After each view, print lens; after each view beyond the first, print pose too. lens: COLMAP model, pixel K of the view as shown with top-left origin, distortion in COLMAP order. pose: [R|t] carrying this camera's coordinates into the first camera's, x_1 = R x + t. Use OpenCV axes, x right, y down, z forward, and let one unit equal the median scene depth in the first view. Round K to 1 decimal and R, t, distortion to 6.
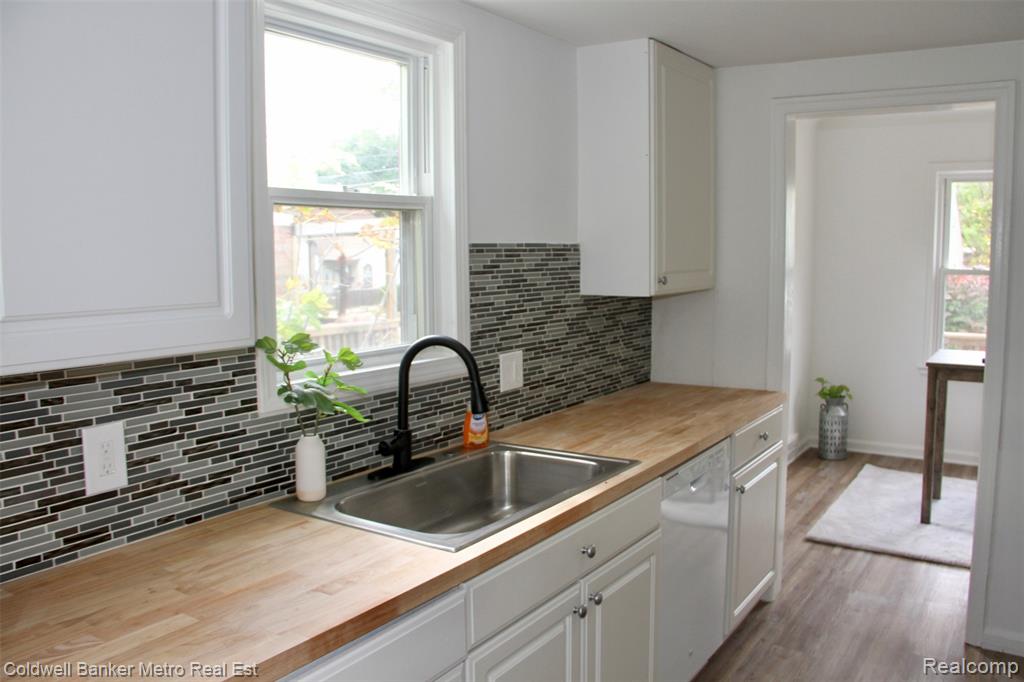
lens RADIAL K [[831.4, 0, 510.9], [0, 831.4, 342.9], [0, 0, 1]] dist [-0.168412, 0.112868]
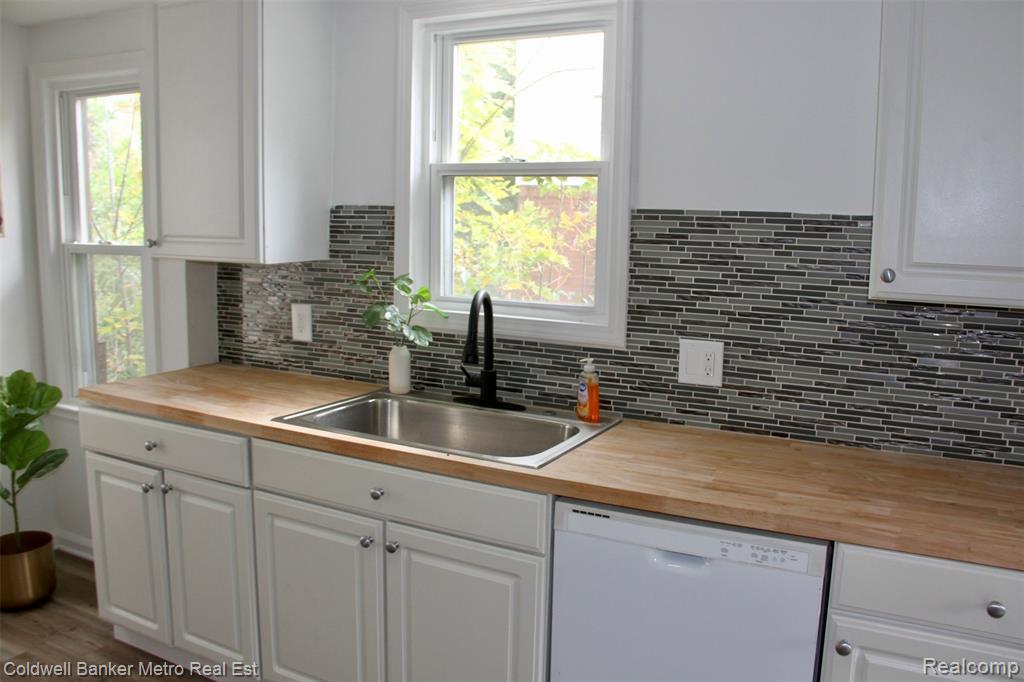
lens RADIAL K [[831.4, 0, 508.6], [0, 831.4, 336.2], [0, 0, 1]] dist [-0.168412, 0.112868]
pose [[0.119539, 0.161243, -0.979648, 0.807022], [-0.125109, 0.981305, 0.146250, -0.092091], [0.984915, 0.105081, 0.137477, 0.705634]]
